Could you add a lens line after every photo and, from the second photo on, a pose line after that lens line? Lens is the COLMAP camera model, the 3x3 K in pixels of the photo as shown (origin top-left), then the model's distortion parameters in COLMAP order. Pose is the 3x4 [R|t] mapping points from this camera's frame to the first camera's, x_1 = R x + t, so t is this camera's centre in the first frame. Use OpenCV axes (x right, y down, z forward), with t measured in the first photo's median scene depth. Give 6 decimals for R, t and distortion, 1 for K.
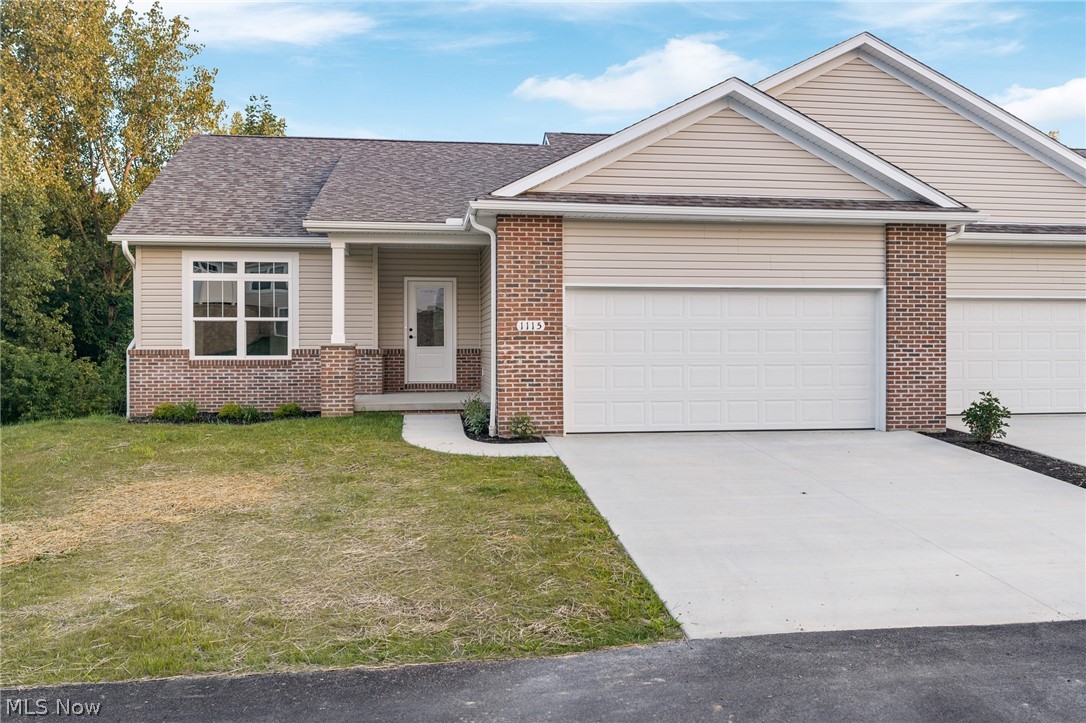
lens RADIAL K [[958.5, 0, 565.2], [0, 958.5, 360.3], [0, 0, 1]] dist [-0.004718, -0.003803]
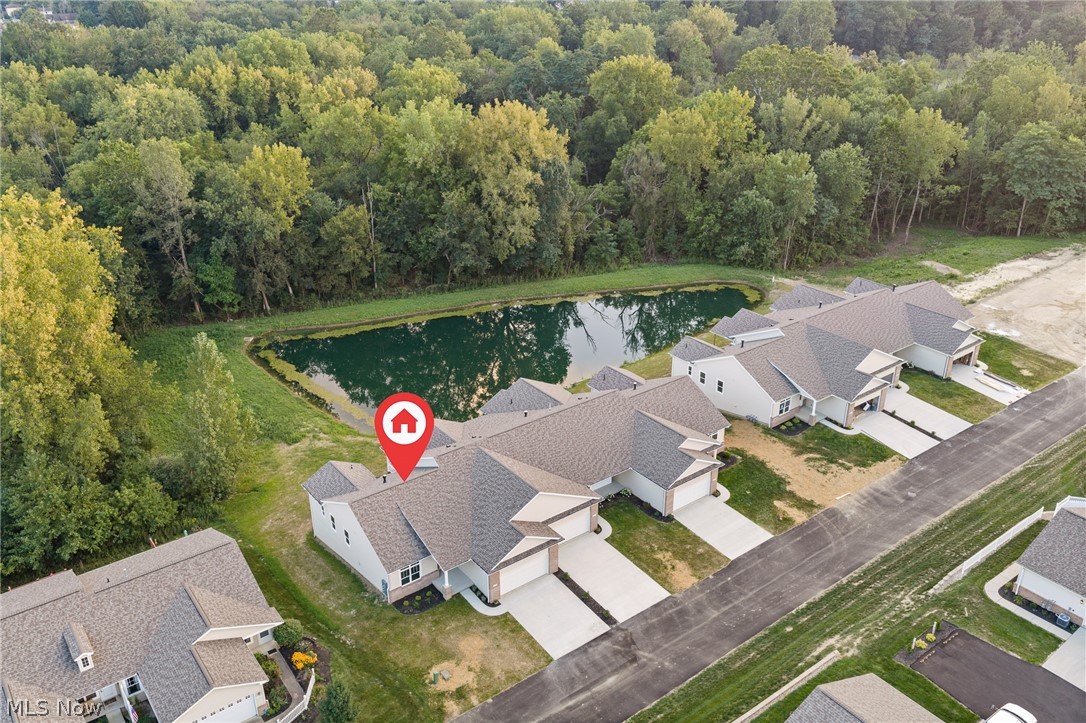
lens RADIAL K [[897.8, 0, 543.0], [0, 897.8, 361.5], [0, 0, 1]] dist [0.009864, -0.002017]
pose [[0.879250, -0.206156, 0.429441, -1.518089], [0.011624, 0.910520, 0.413302, -2.903354], [-0.476220, -0.358404, 0.802970, -2.464209]]
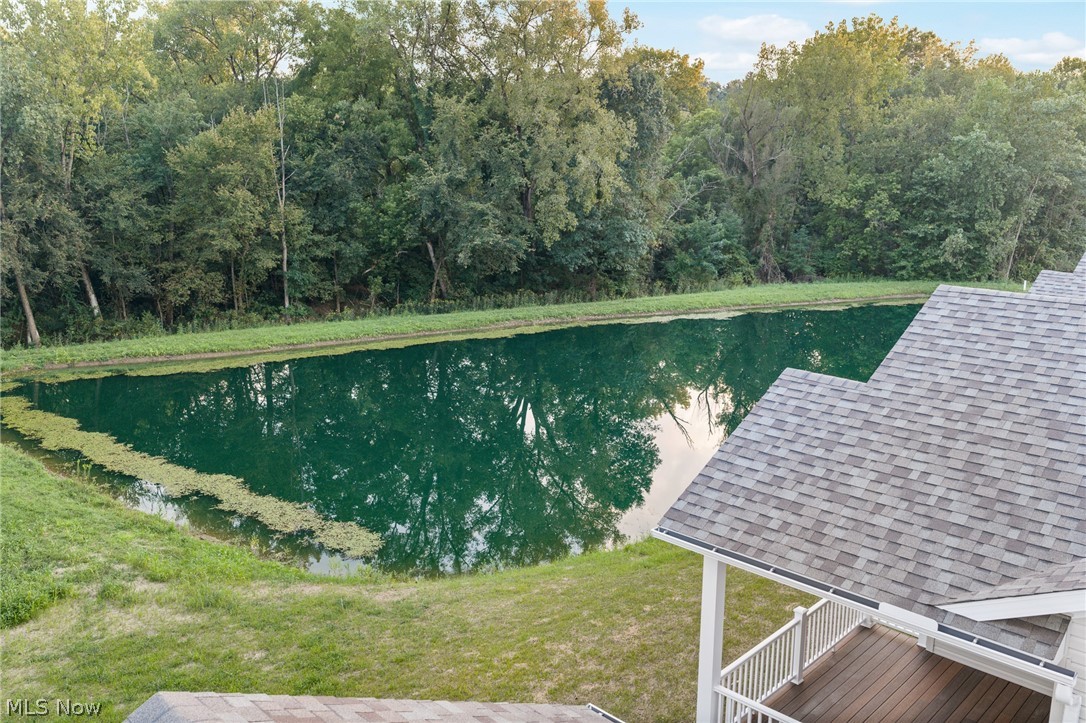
lens RADIAL K [[897.8, 0, 543.0], [0, 897.8, 361.5], [0, 0, 1]] dist [0.009864, -0.002017]
pose [[0.796206, -0.127715, 0.591392, -0.531647], [0.004753, 0.978756, 0.204971, -0.373933], [-0.605006, -0.160389, 0.779899, 1.883663]]
